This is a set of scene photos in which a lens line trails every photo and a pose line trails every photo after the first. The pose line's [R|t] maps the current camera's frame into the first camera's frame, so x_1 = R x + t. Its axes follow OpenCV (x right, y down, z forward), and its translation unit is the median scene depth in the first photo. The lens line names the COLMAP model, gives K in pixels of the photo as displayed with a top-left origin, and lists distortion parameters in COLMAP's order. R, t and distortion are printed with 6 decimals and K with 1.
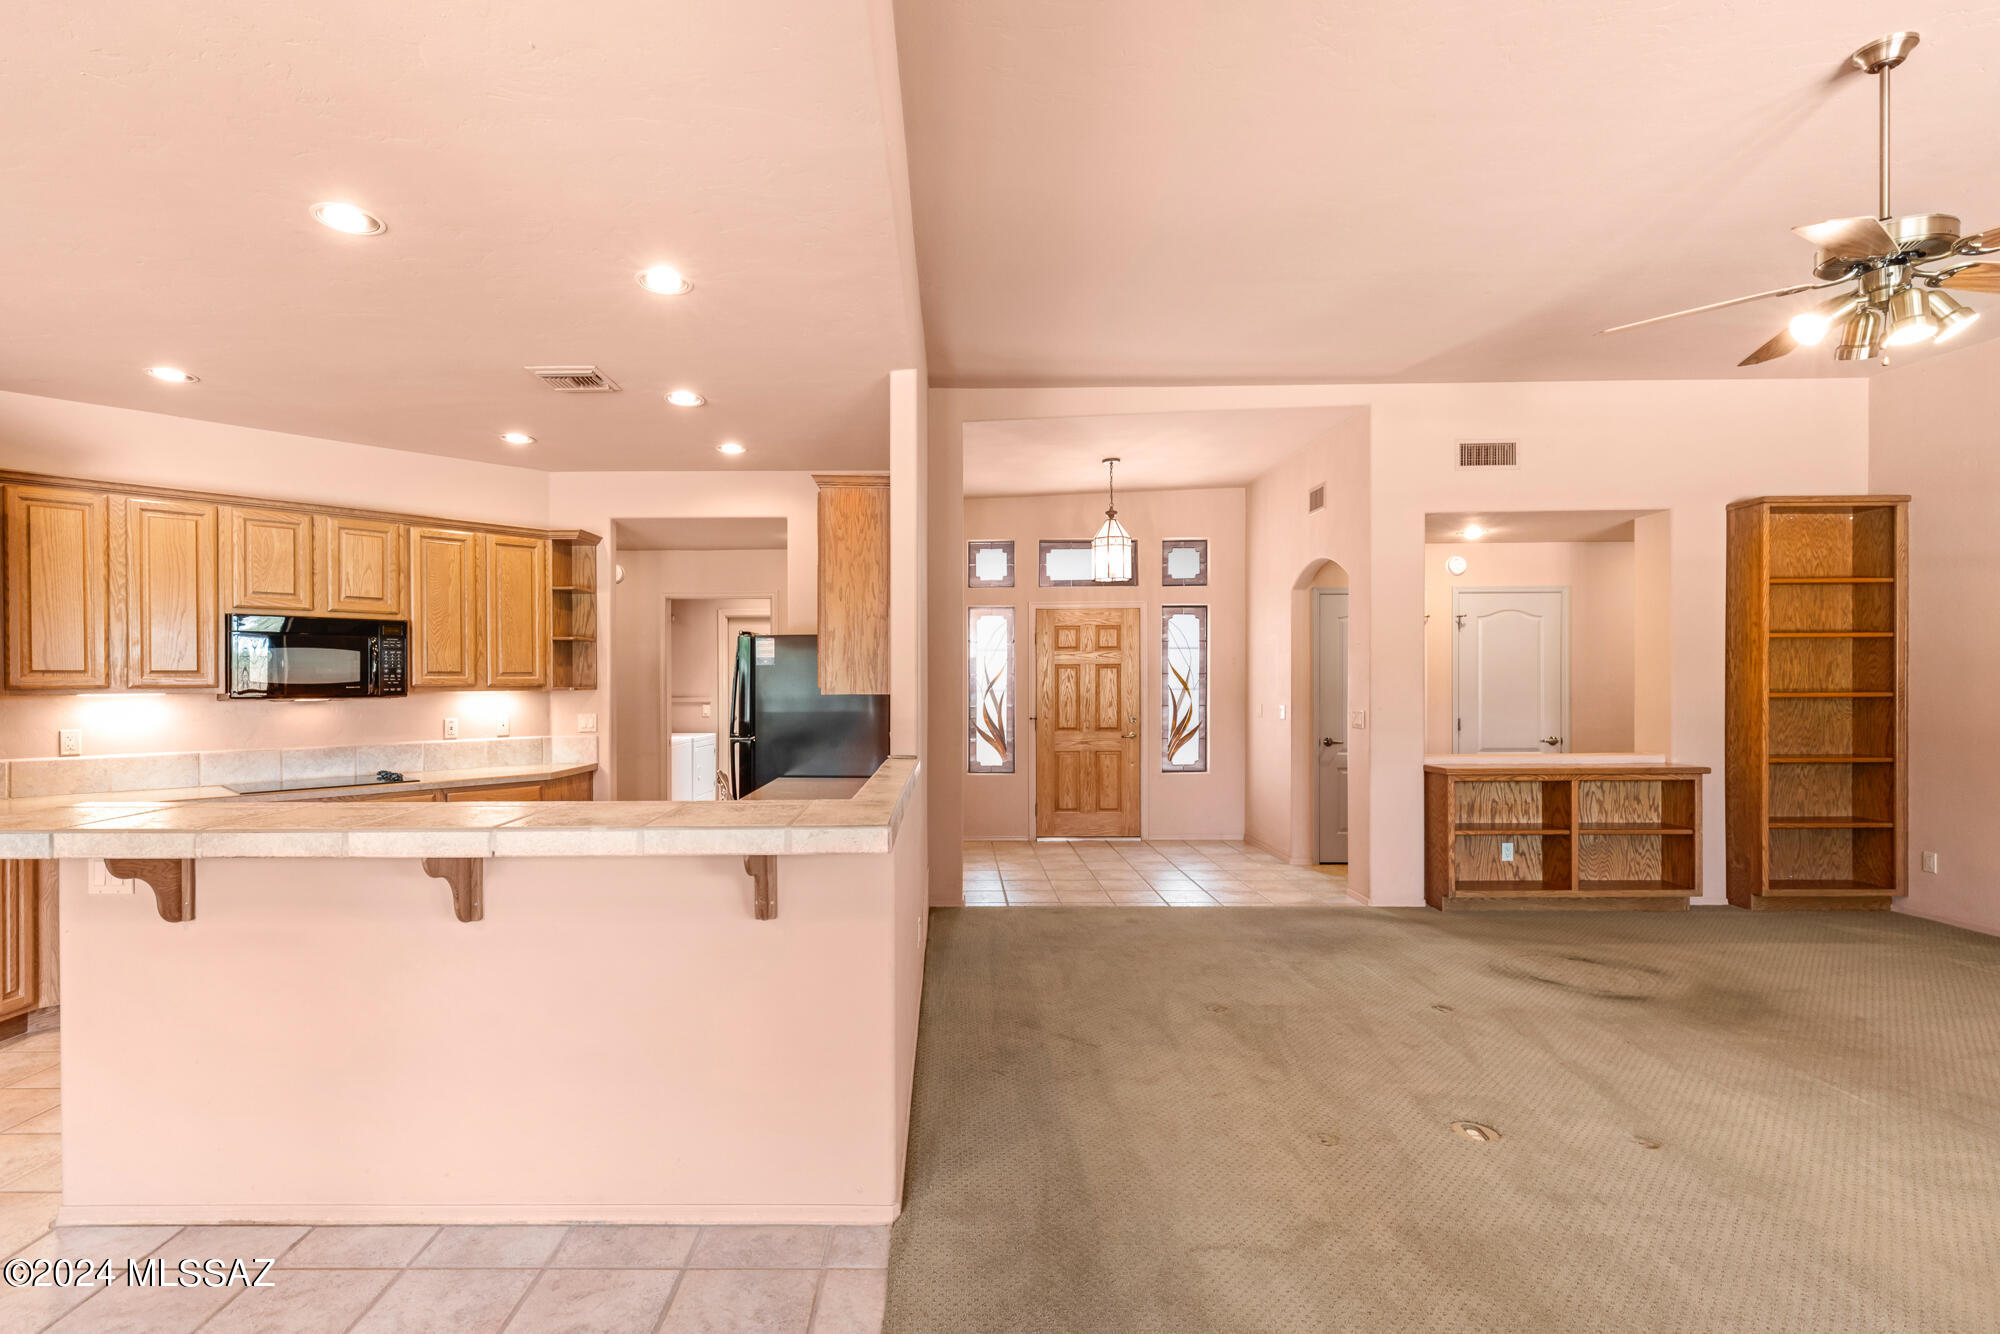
lens RADIAL K [[927.3, 0, 942.1], [0, 927.3, 680.9], [0, 0, 1]] dist [0.009246, -0.002375]
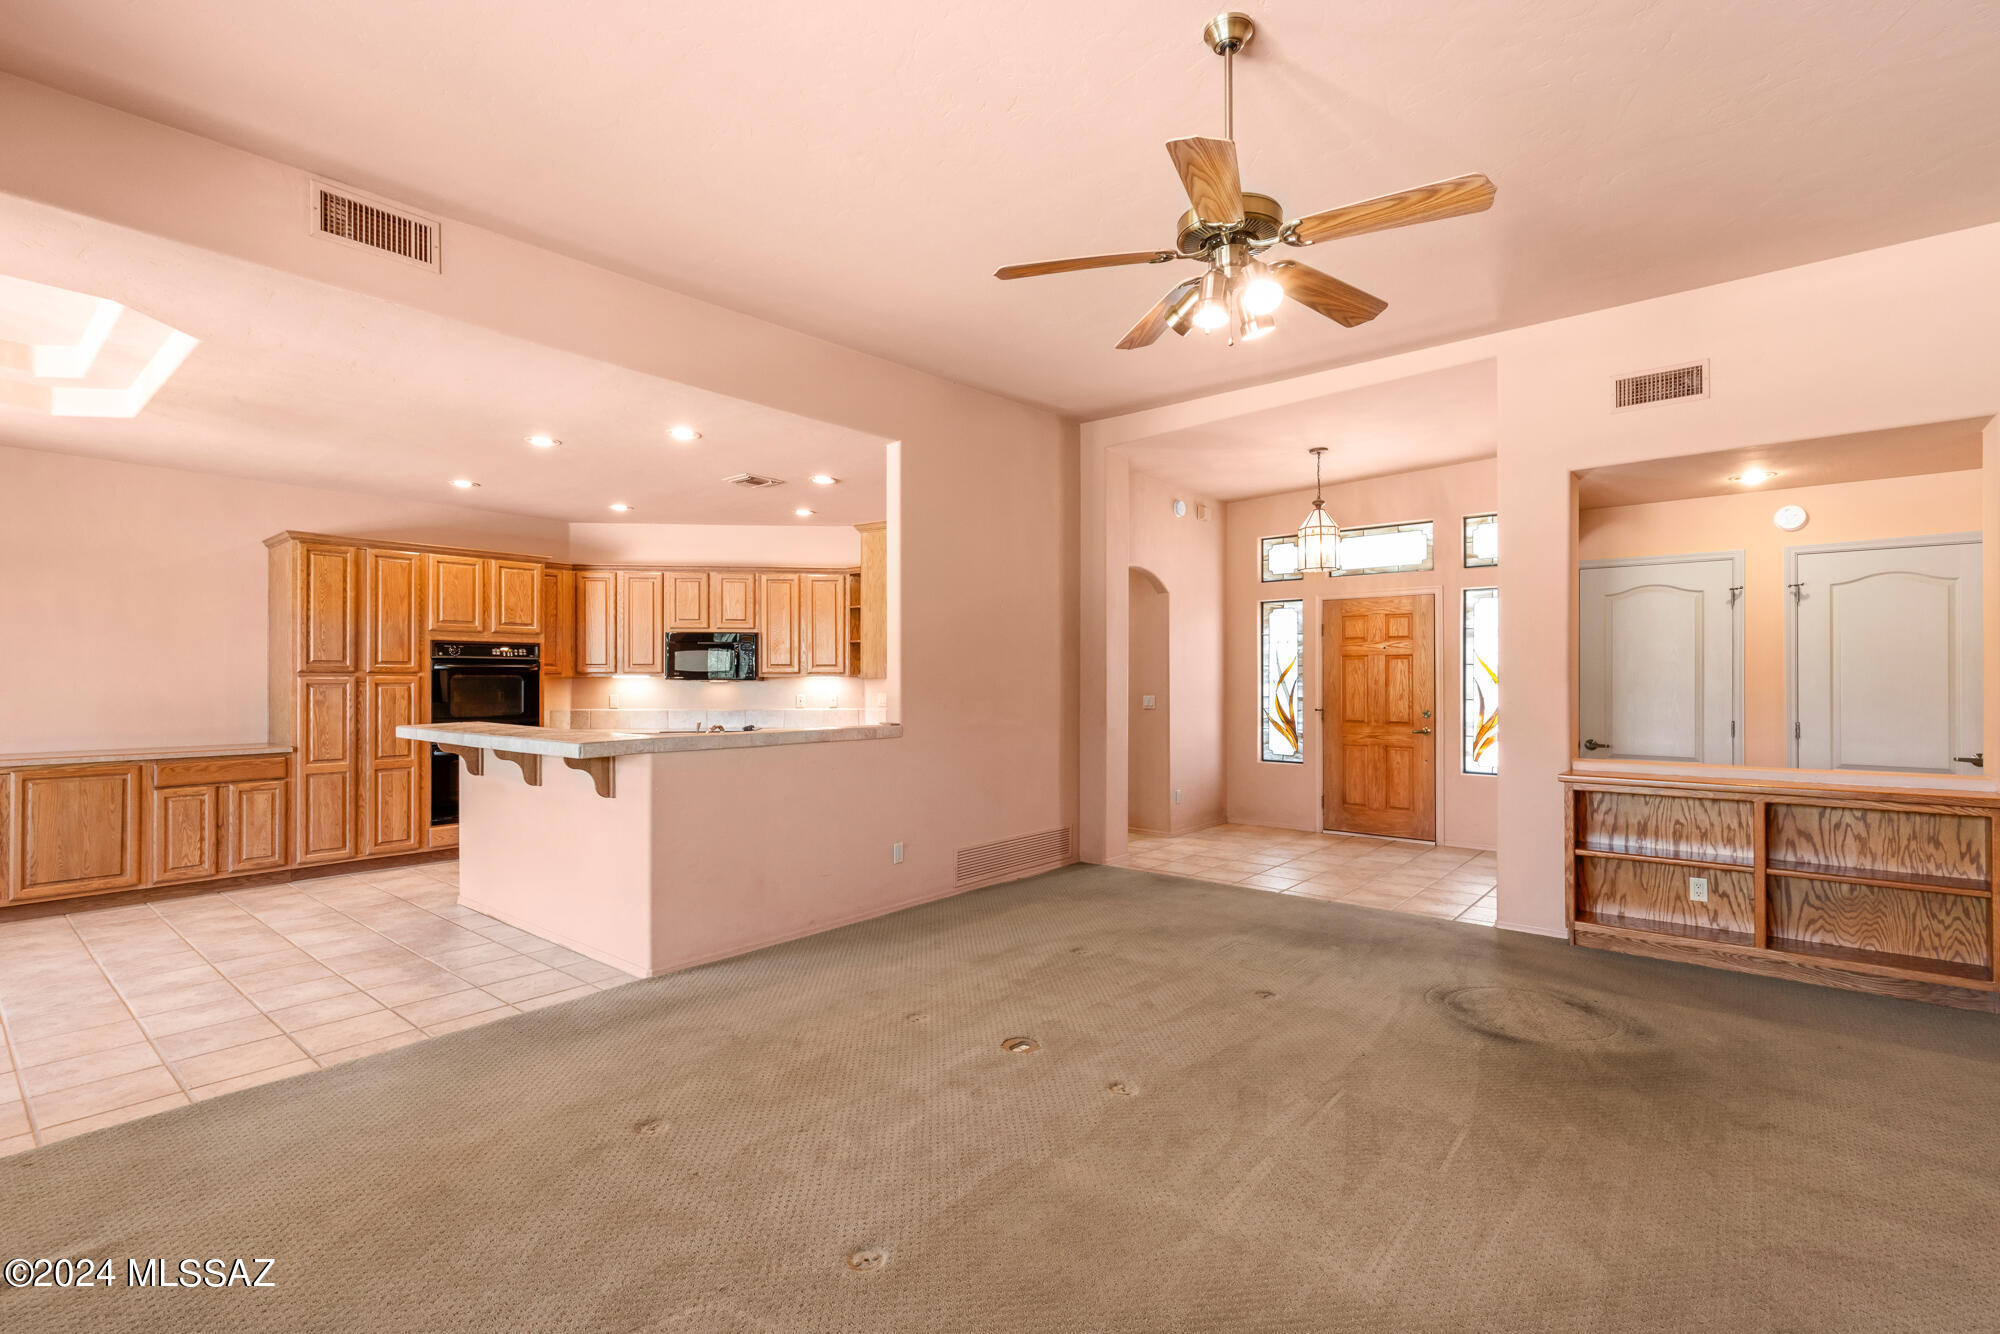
lens RADIAL K [[903.0, 0, 1003.5], [0, 903.0, 676.2], [0, 0, 1]] dist [0.006851, -0.001431]
pose [[0.777944, 0.003481, -0.628324, 0.660196], [-0.003444, 0.999993, 0.001277, 0.006431], [0.628324, 0.001170, 0.777951, 0.046430]]
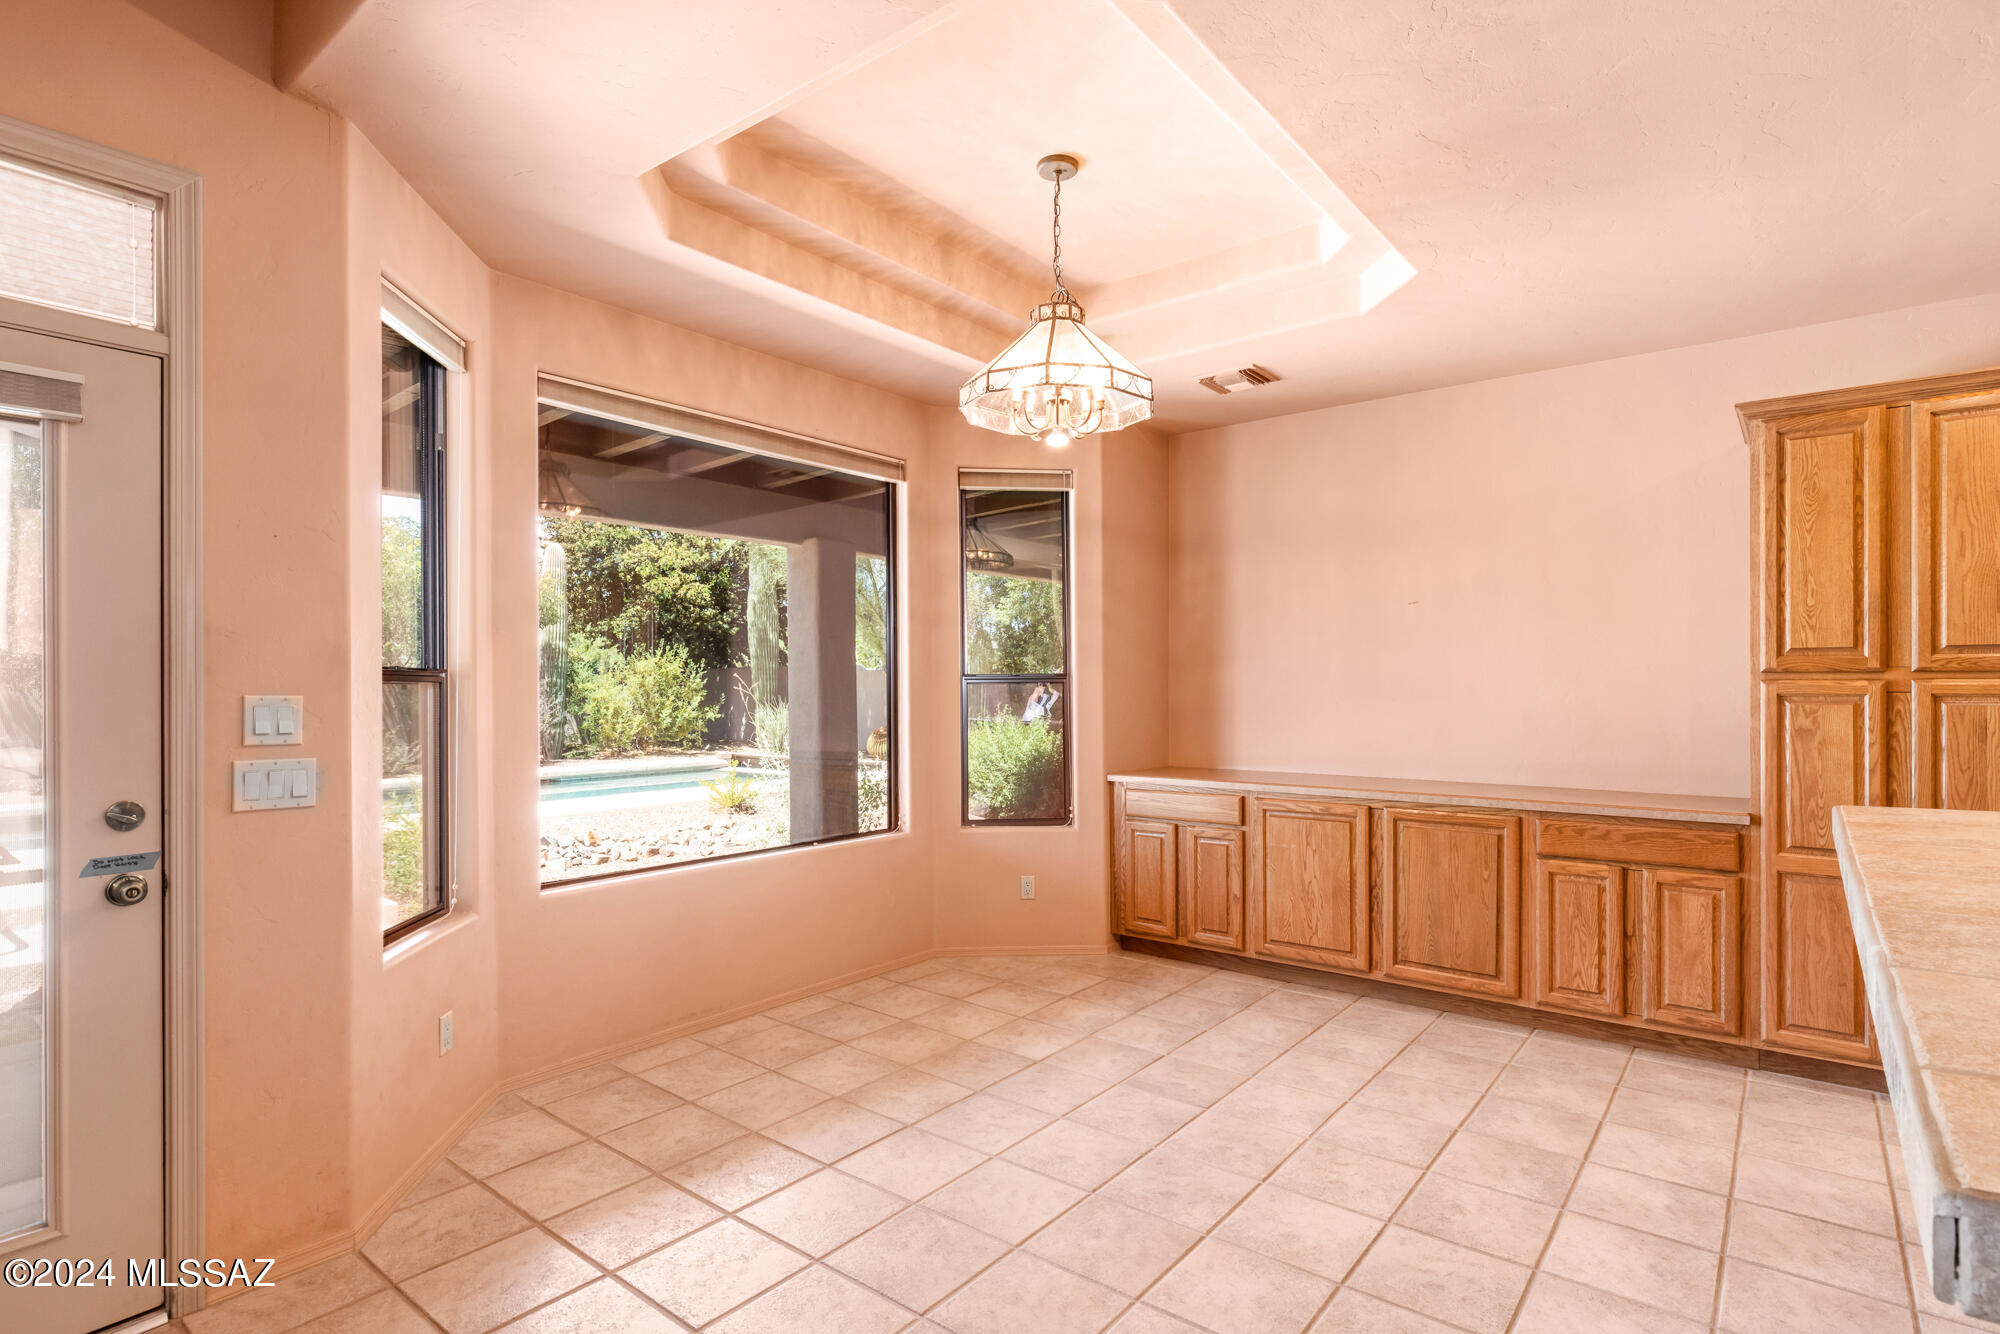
lens RADIAL K [[997.0, 0, 1012.7], [0, 997.0, 683.4], [0, 0, 1]] dist [0.004501, -0.002227]
pose [[-0.612906, 0.004007, -0.790145, 0.108183], [0.004456, 0.999989, 0.001615, 0.009560], [0.790143, -0.002531, -0.612917, 0.366895]]
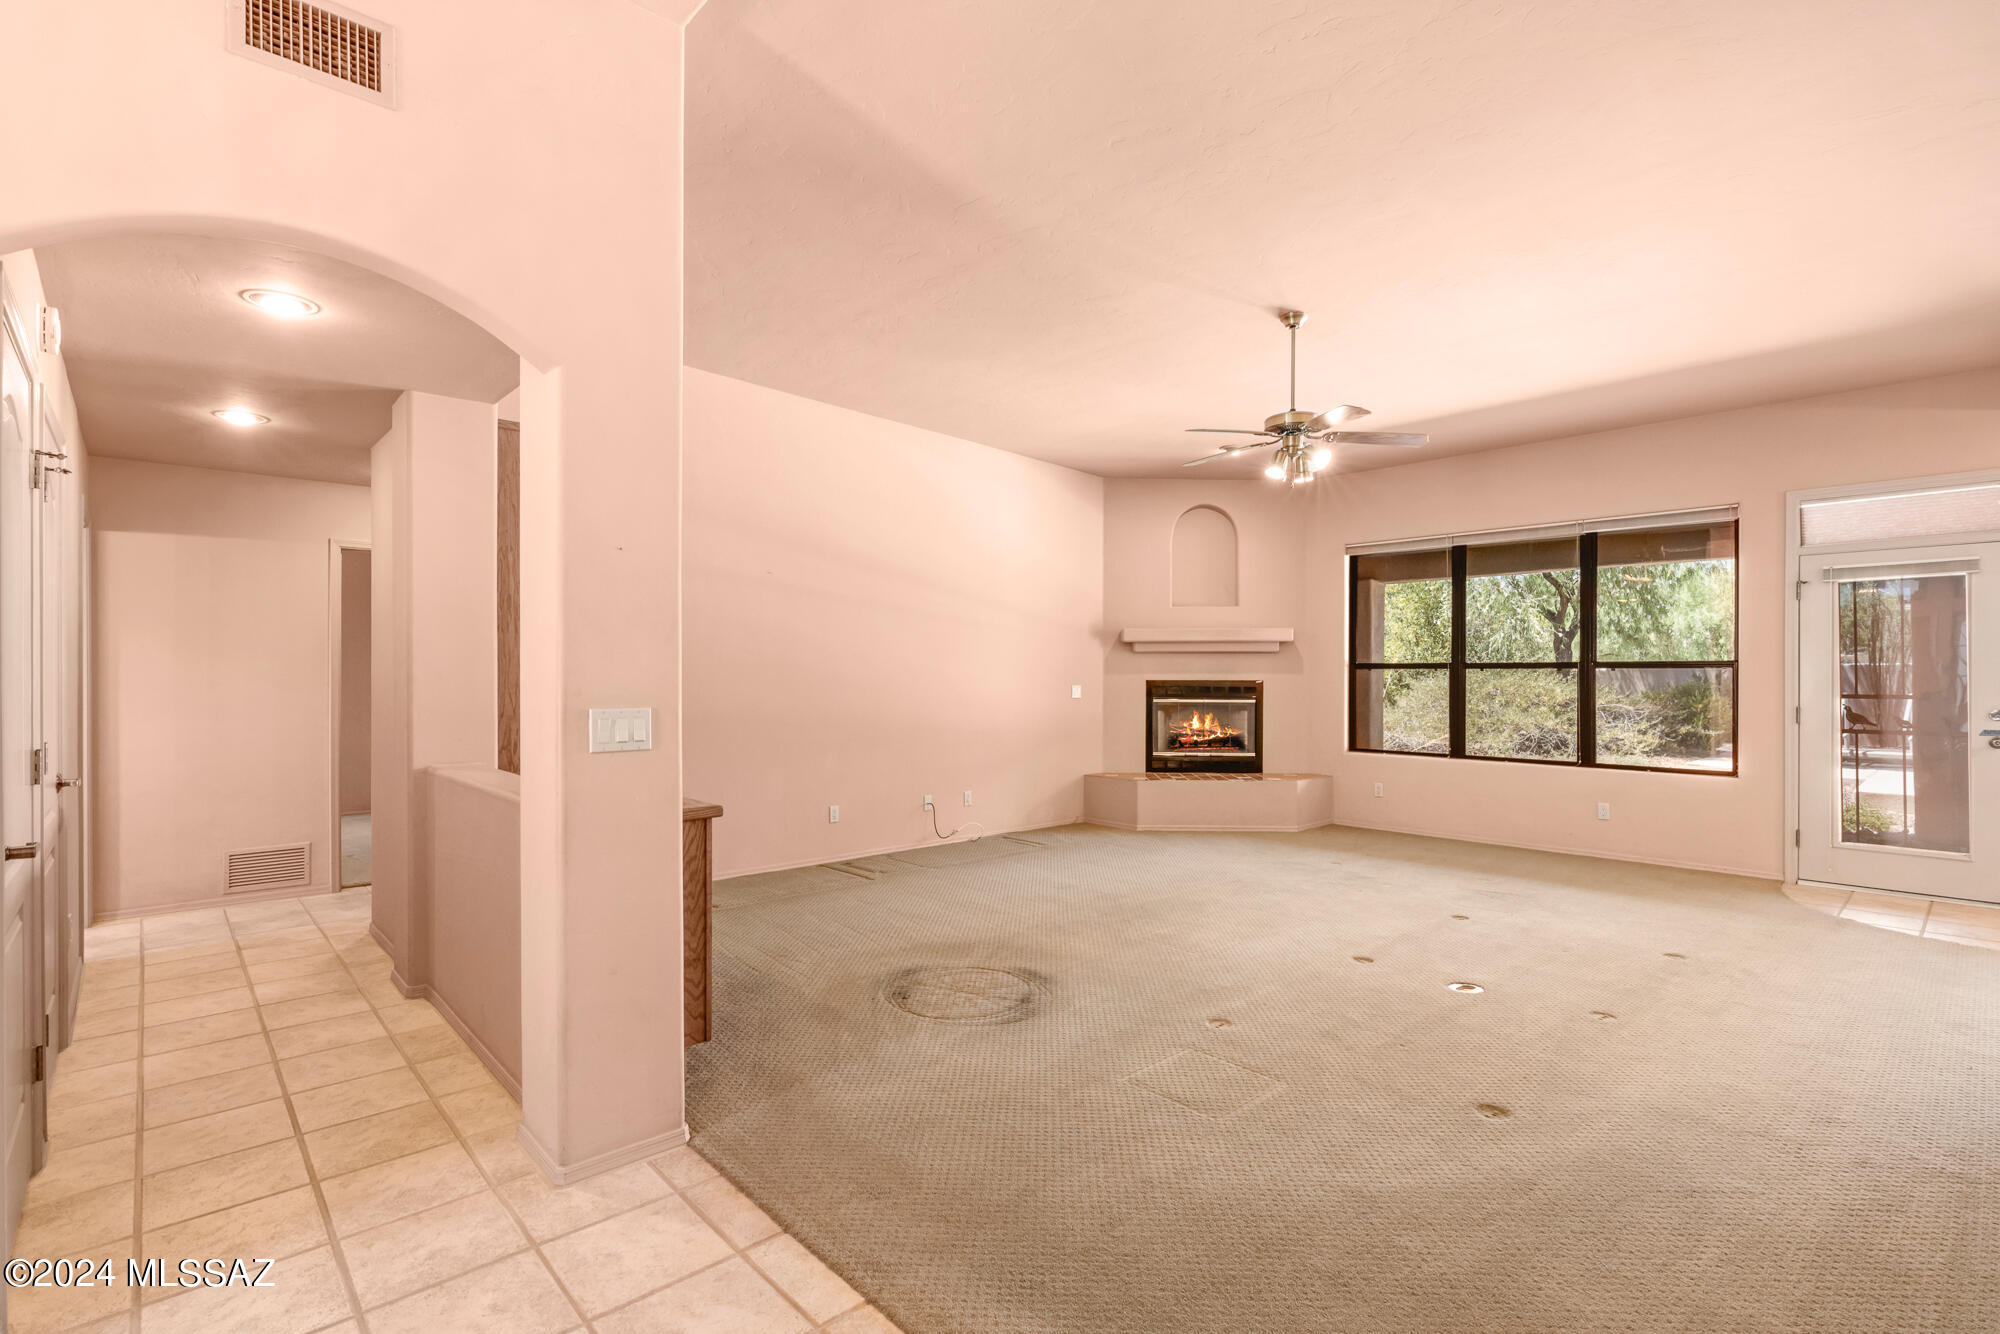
lens RADIAL K [[920.1, 0, 996.5], [0, 920.1, 677.3], [0, 0, 1]] dist [0.000221, 0.000273]
pose [[-0.689038, 0.003002, 0.724719, 0.037848], [0.003608, 0.999993, -0.000712, 0.017649], [-0.724717, 0.002124, -0.689044, 1.238908]]
